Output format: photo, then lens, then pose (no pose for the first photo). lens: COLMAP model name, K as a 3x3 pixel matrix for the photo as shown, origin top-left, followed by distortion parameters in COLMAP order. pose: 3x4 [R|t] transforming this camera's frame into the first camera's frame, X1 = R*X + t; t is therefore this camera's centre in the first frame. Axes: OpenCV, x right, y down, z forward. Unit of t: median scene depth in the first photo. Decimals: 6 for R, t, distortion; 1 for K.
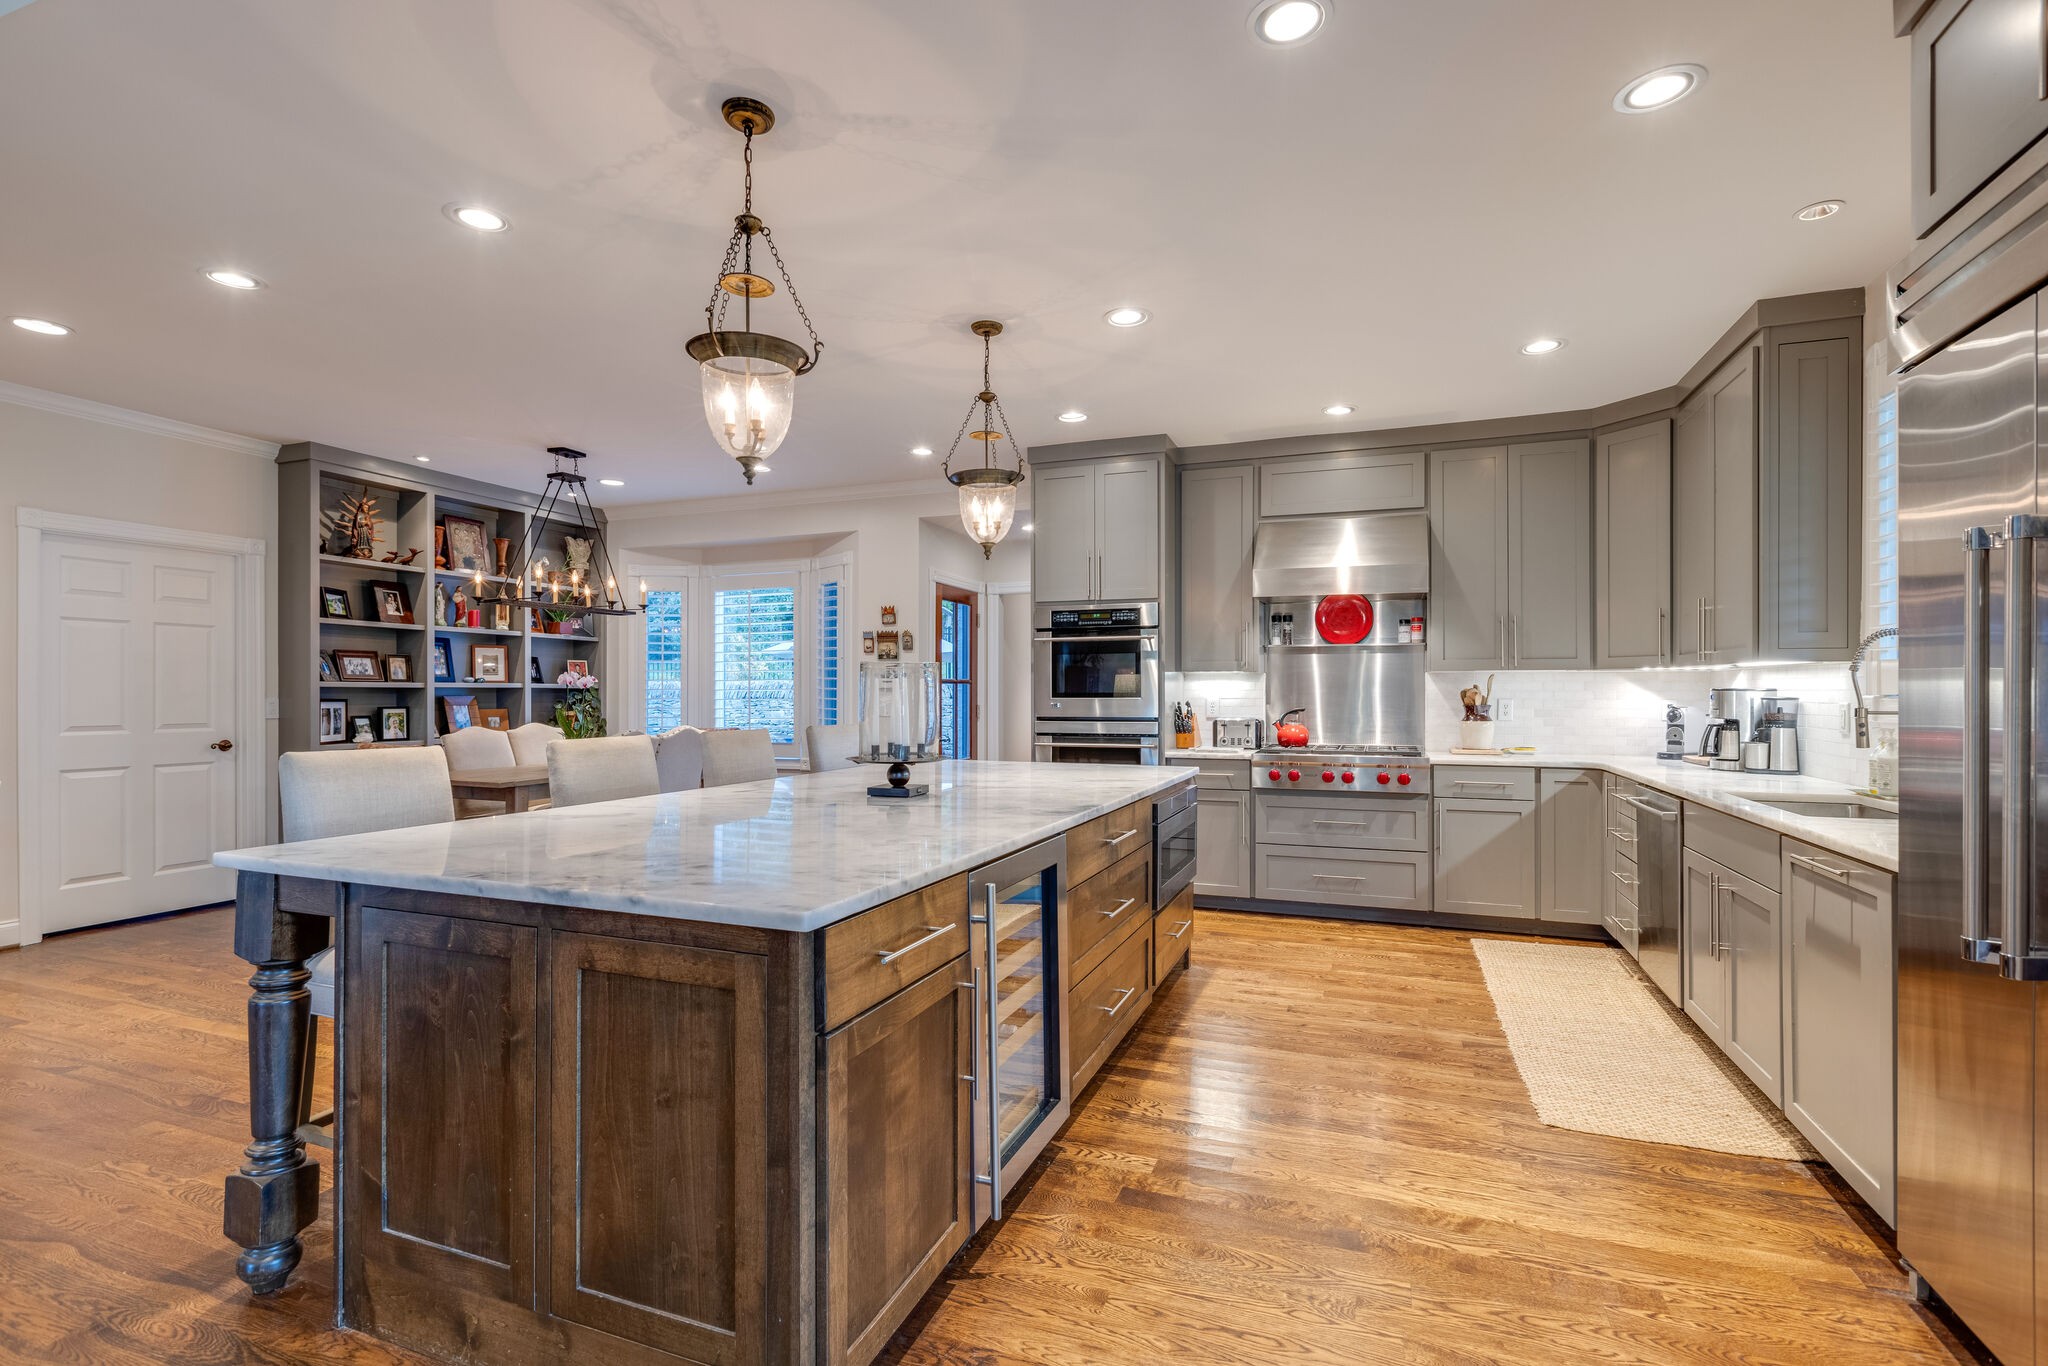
lens RADIAL K [[900.4, 0, 1024.0], [0, 900.4, 683.0], [0, 0, 1]] dist [0.000252, 0.000008]
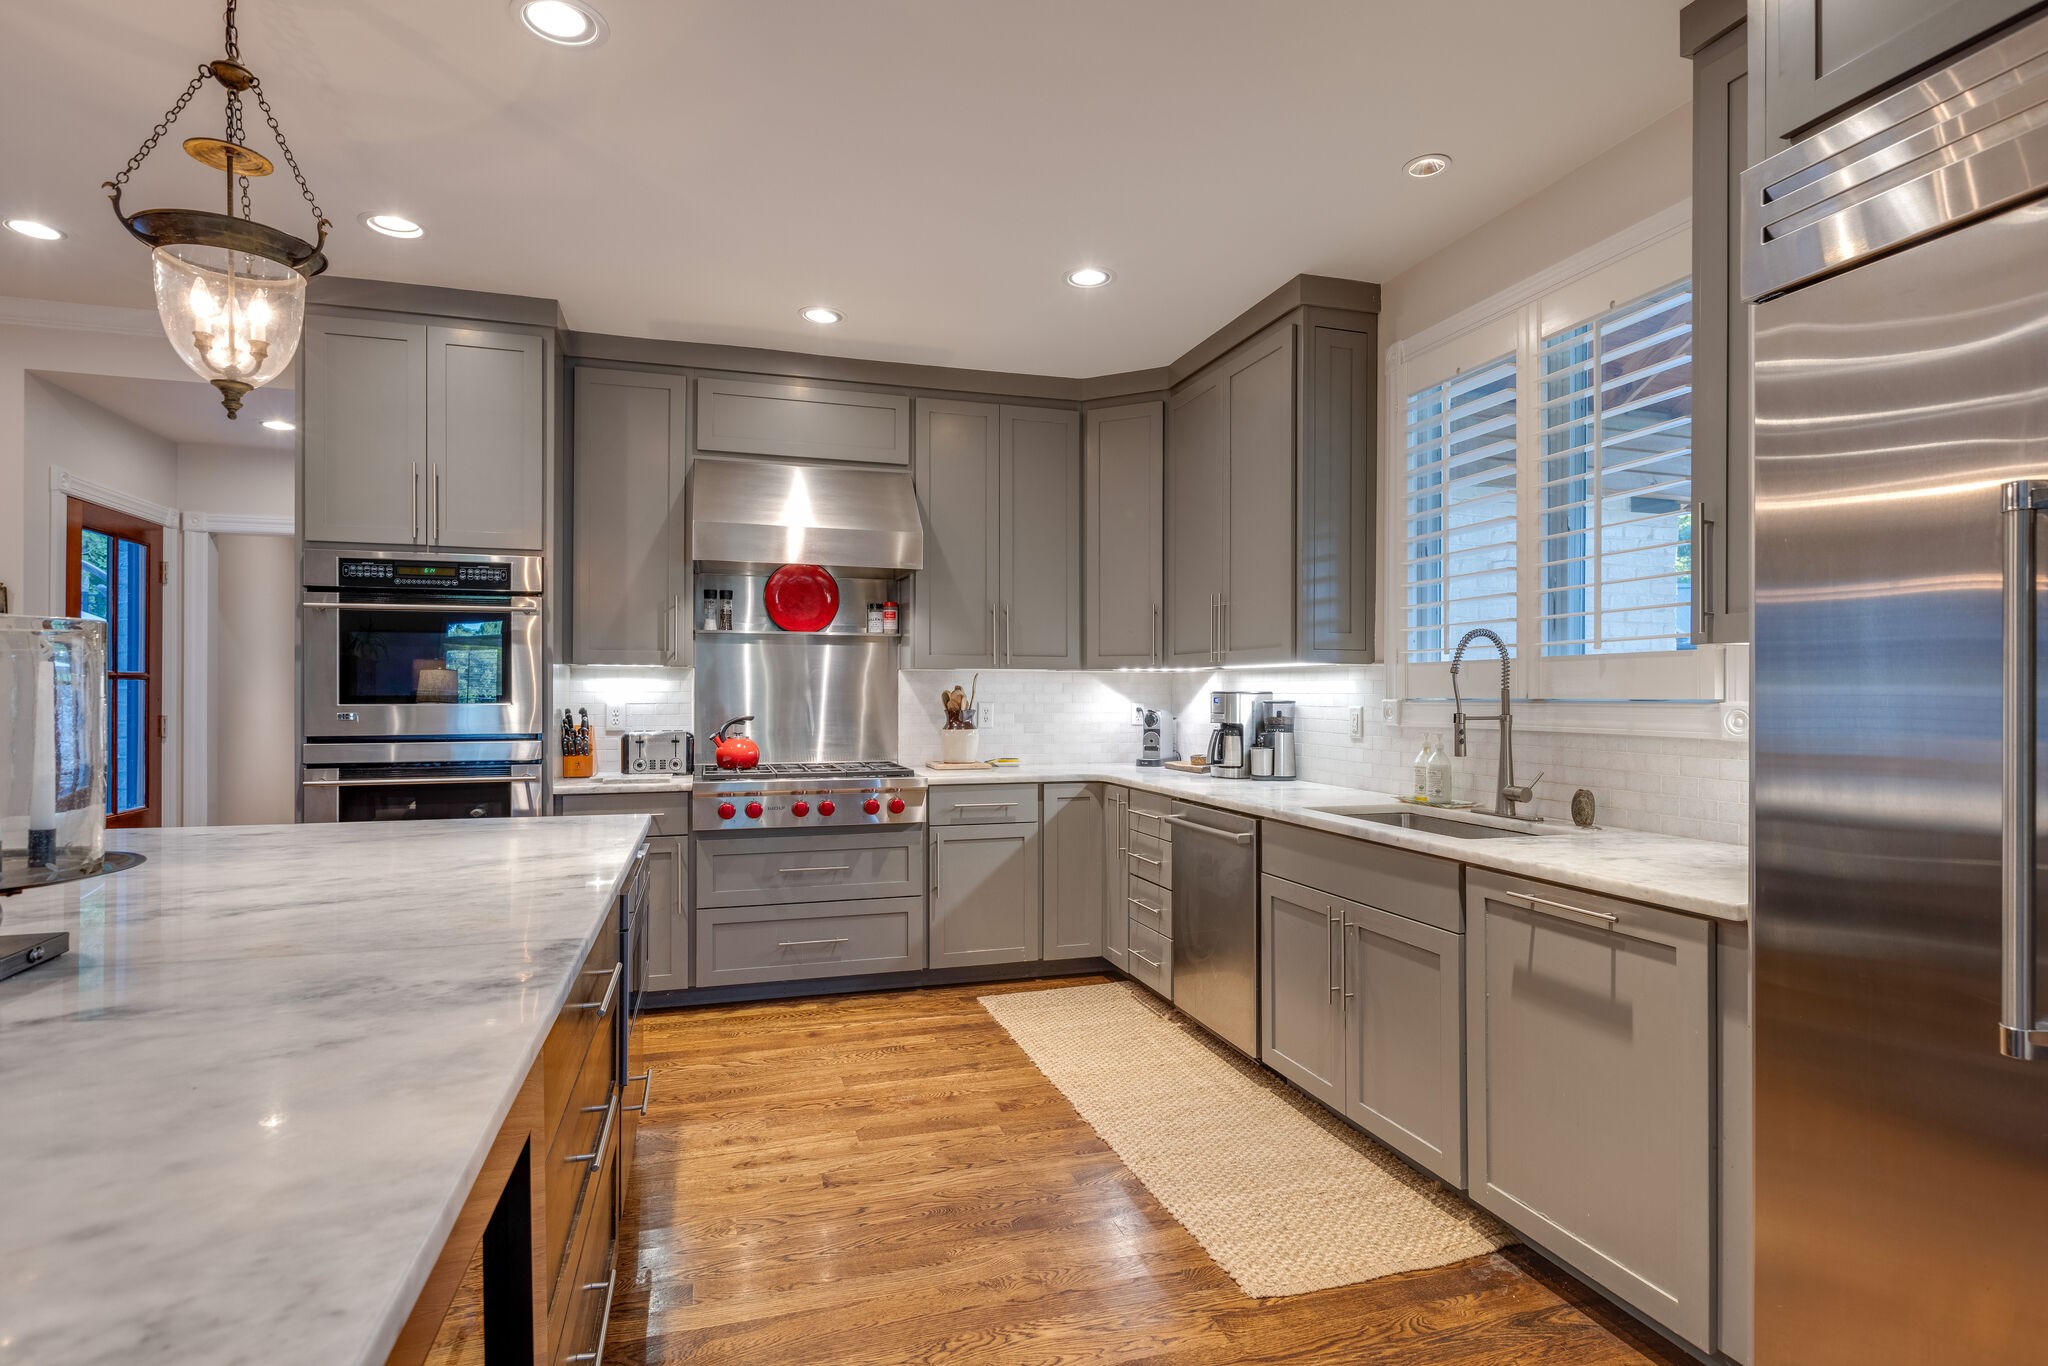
lens RADIAL K [[1002.6, 0, 1031.3], [0, 1002.6, 689.1], [0, 0, 1]] dist [-0.002262, 0.000182]
pose [[0.781032, 0.002975, 0.624484, -0.031722], [-0.006933, 0.999968, 0.003908, 0.000927], [-0.624453, -0.007382, 0.781028, 0.253443]]
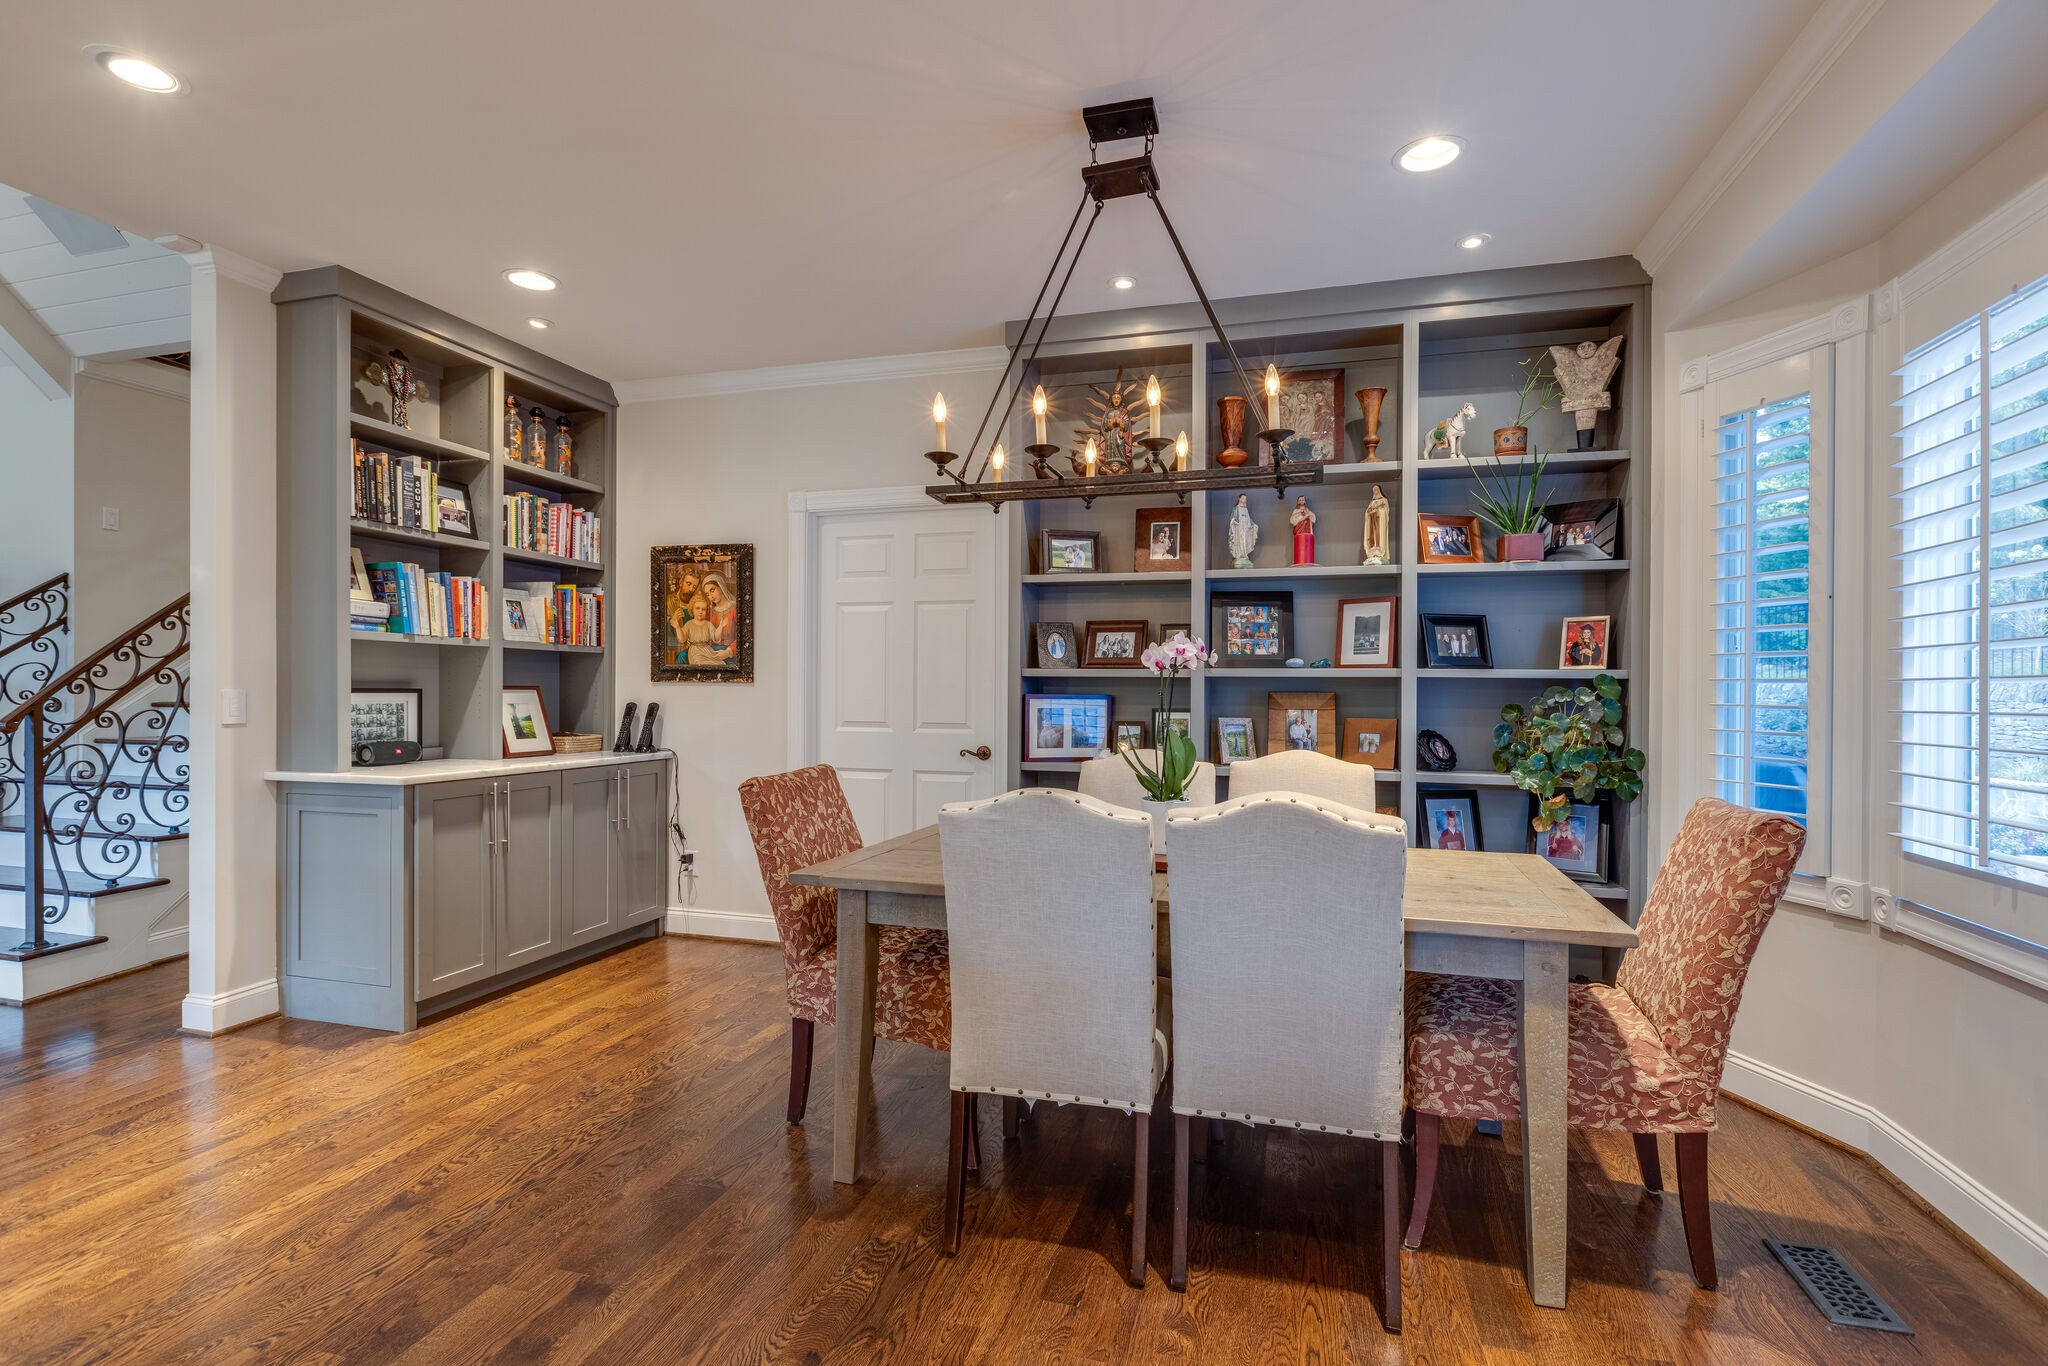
lens RADIAL K [[964.9, 0, 940.5], [0, 964.9, 681.9], [0, 0, 1]] dist [-0.002806, -0.000150]
pose [[0.041067, -0.002859, -0.999152, -0.064453], [0.005730, 0.999980, -0.002626, 0.012076], [0.999140, -0.005617, 0.041082, 1.107046]]
